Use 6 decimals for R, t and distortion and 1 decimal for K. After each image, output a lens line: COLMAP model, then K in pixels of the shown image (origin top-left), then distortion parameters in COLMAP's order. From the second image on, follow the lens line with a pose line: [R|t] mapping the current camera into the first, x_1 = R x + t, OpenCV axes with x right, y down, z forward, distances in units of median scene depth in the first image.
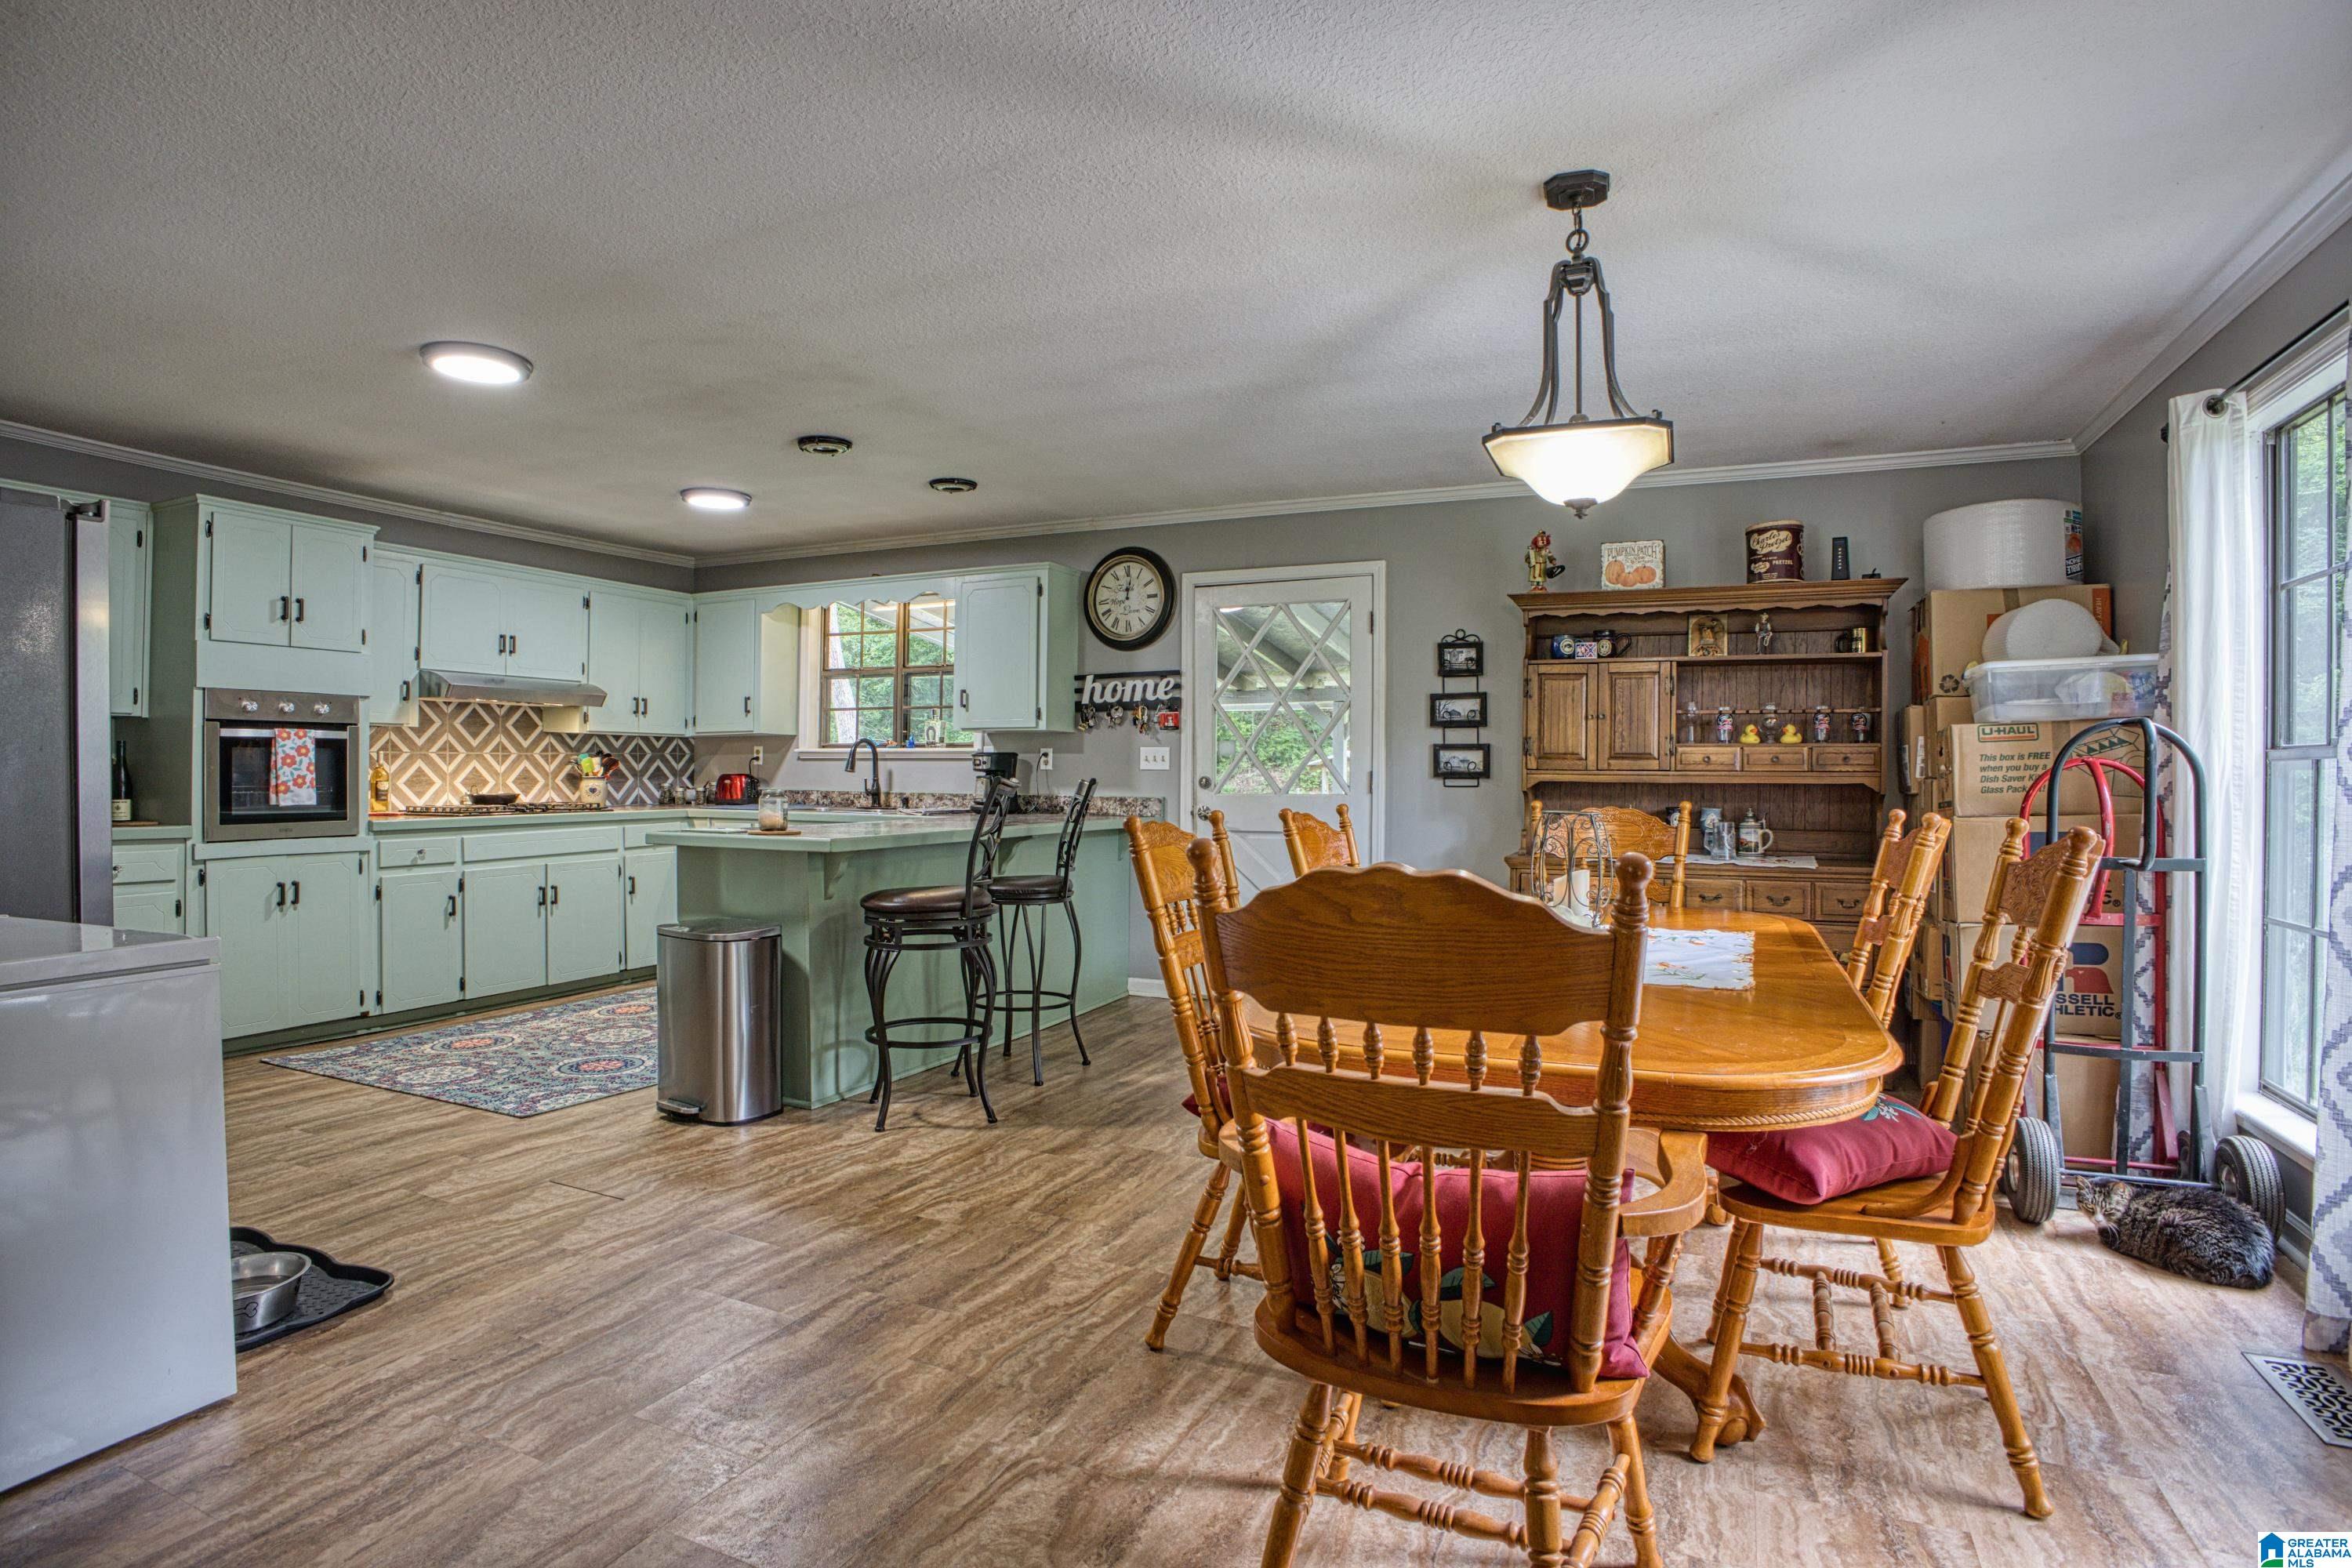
lens RADIAL K [[1210.1, 0, 1175.1], [0, 1210.1, 774.5], [0, 0, 1]] dist [-0.105266, 0.039890]
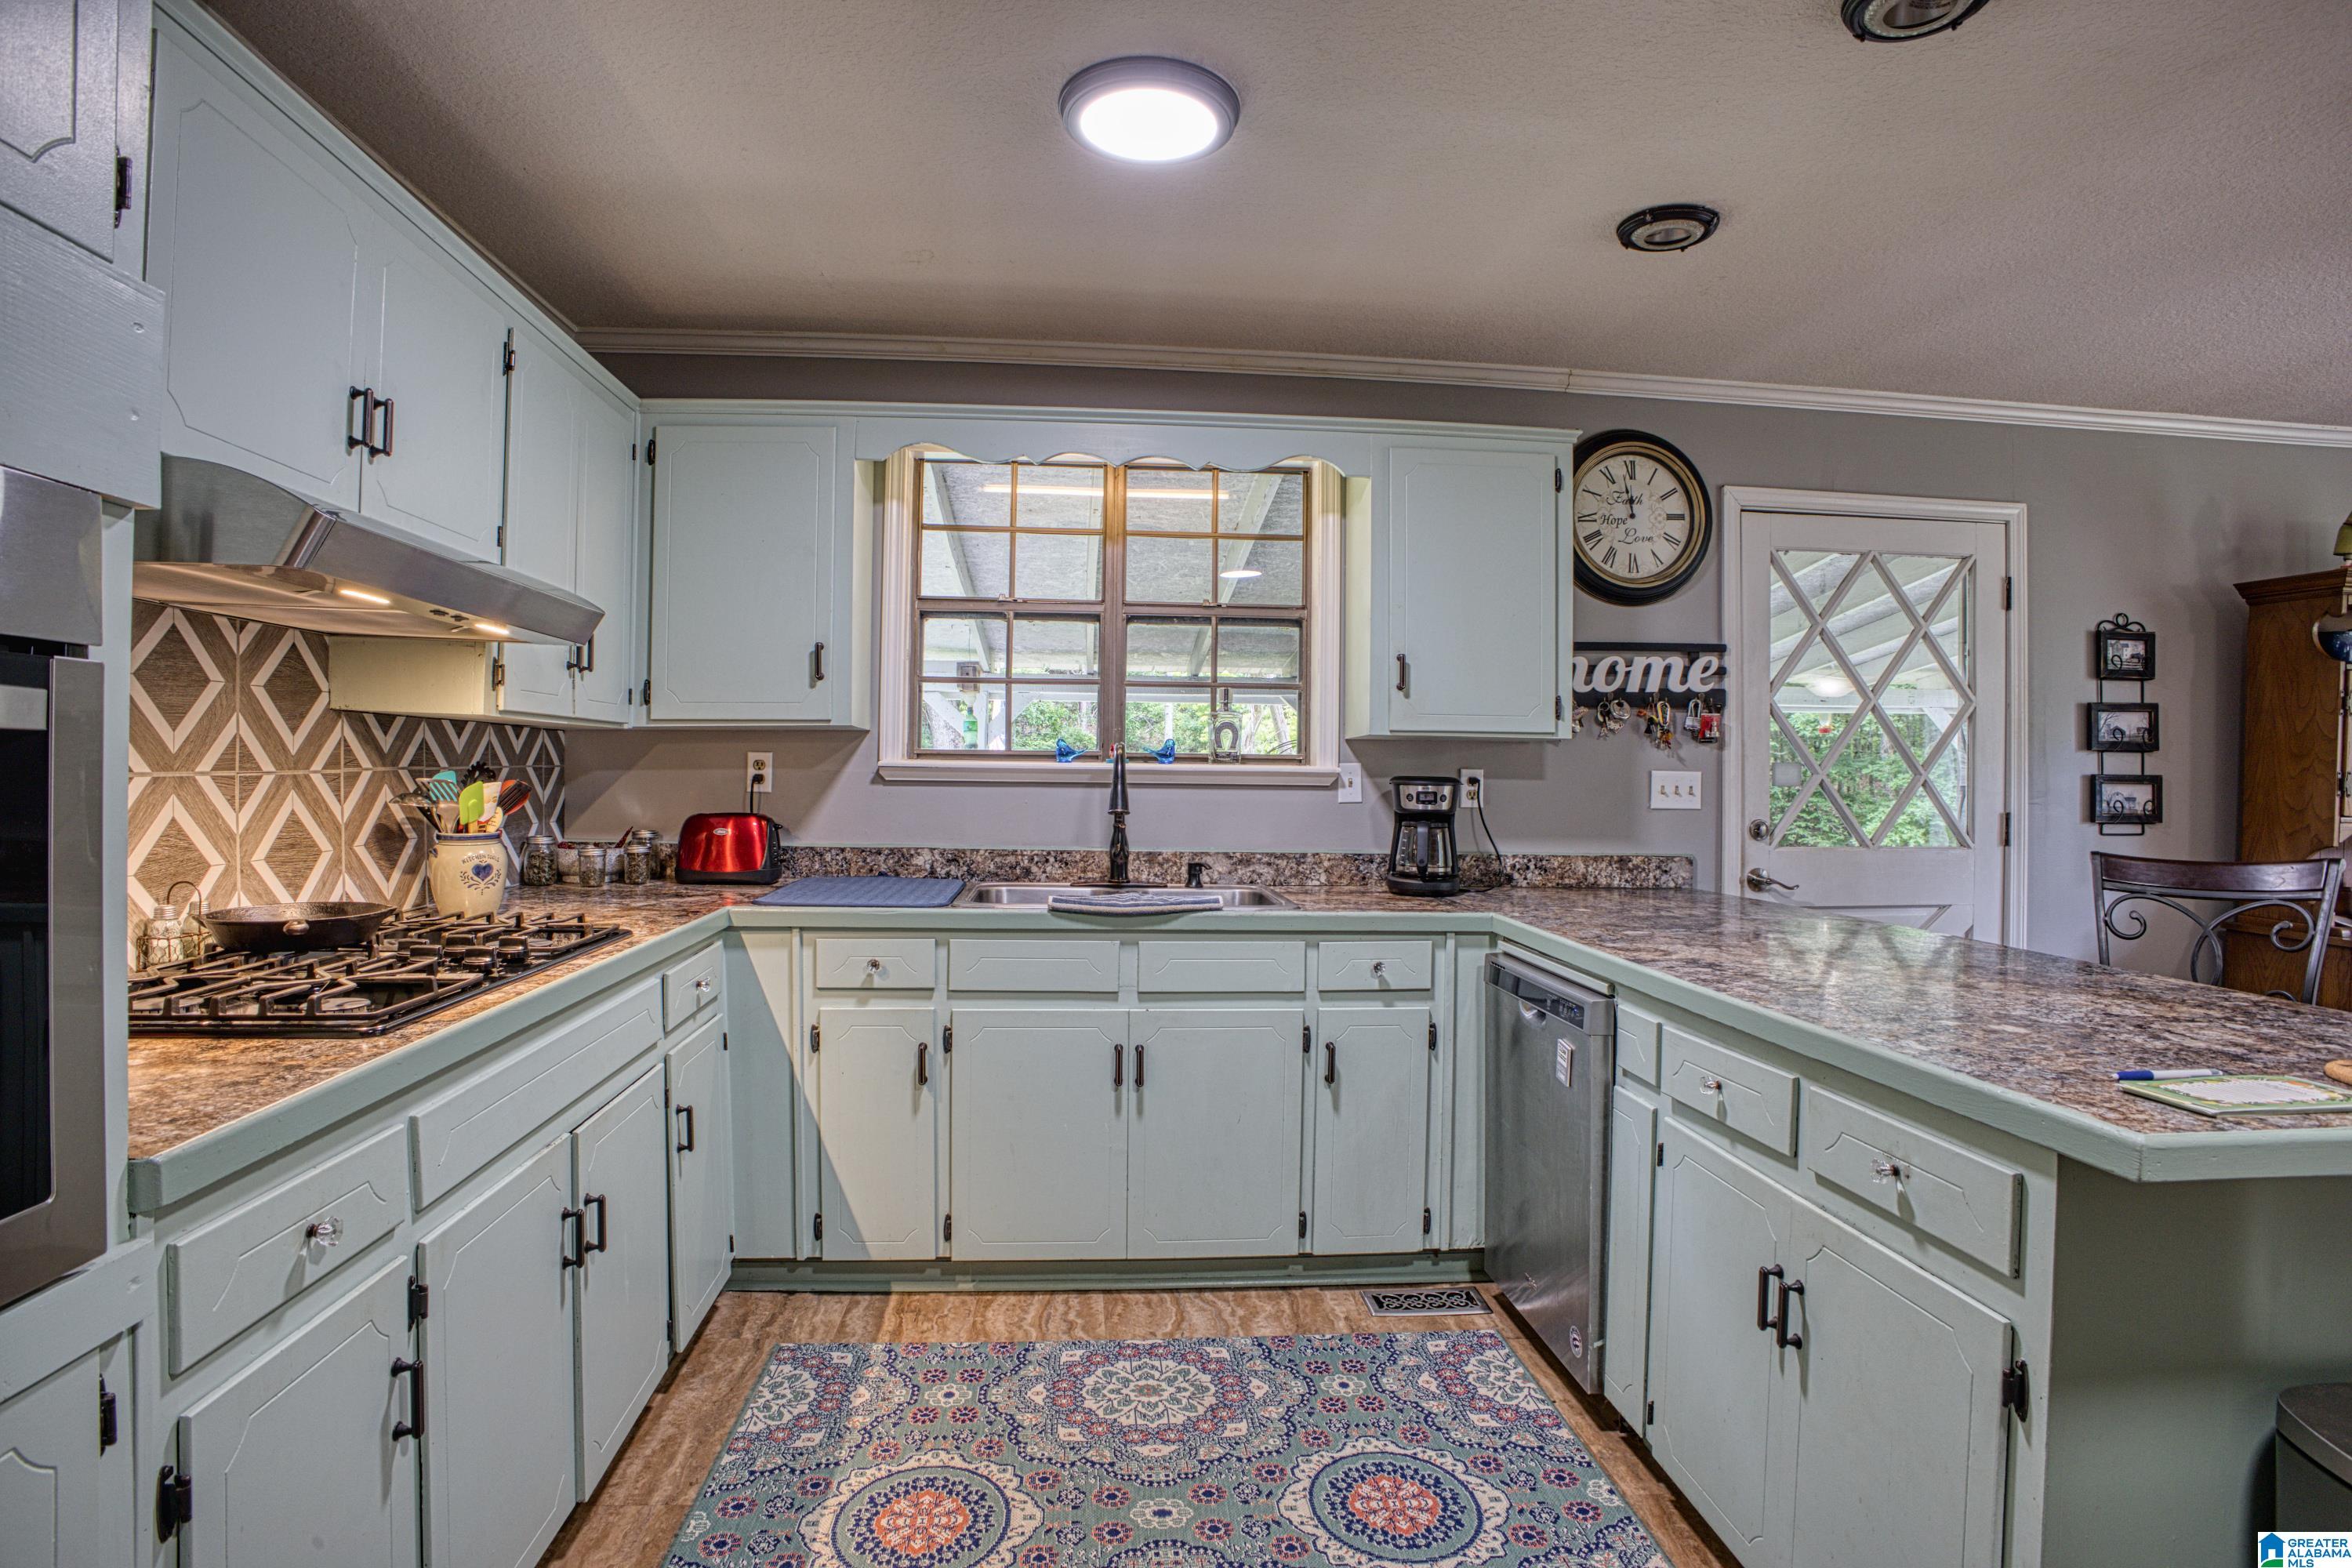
lens RADIAL K [[1216.1, 0, 1170.1], [0, 1216.1, 772.9], [0, 0, 1]] dist [-0.103544, 0.041688]
pose [[0.867486, 0.005134, 0.497435, -0.646860], [-0.007725, 0.999965, 0.003151, -0.026702], [-0.497402, -0.006577, 0.867495, 0.756483]]
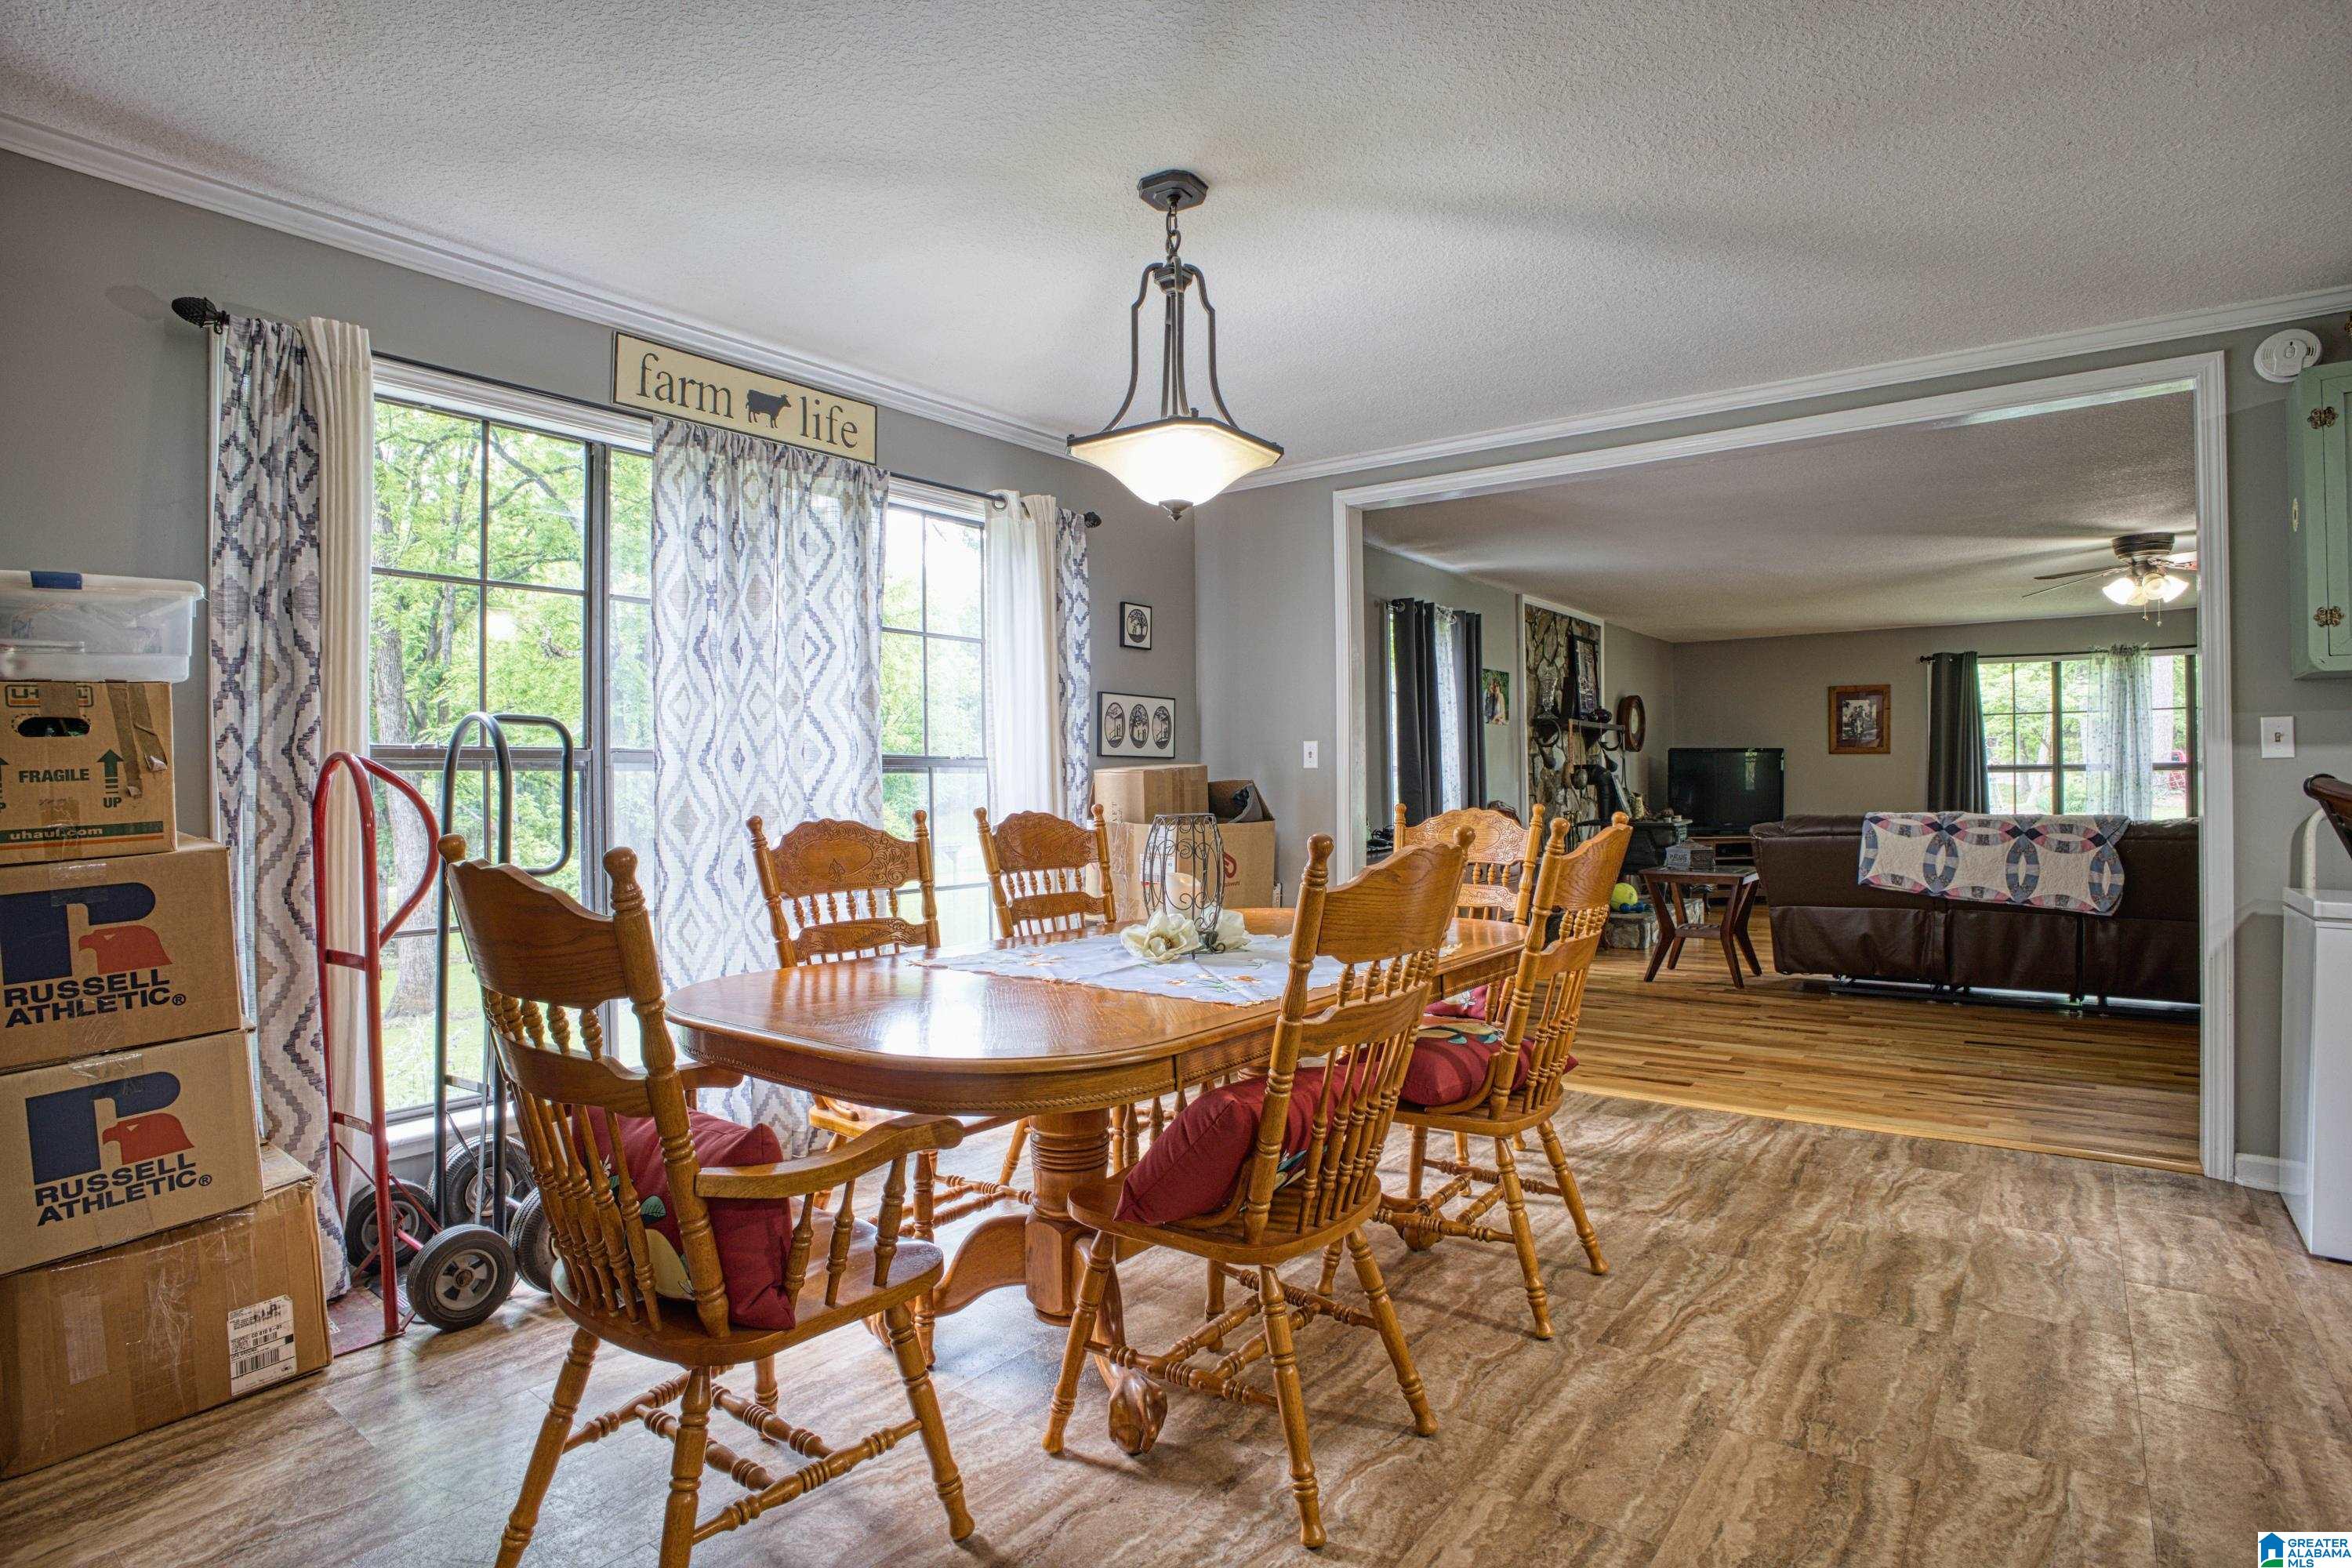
lens RADIAL K [[1210.1, 0, 1175.1], [0, 1210.1, 774.5], [0, 0, 1]] dist [-0.105266, 0.039890]
pose [[-0.975785, 0.001478, 0.218728, 0.063374], [0.000257, 0.999984, -0.005612, 0.002605], [-0.218733, -0.005420, -0.975770, 1.038782]]
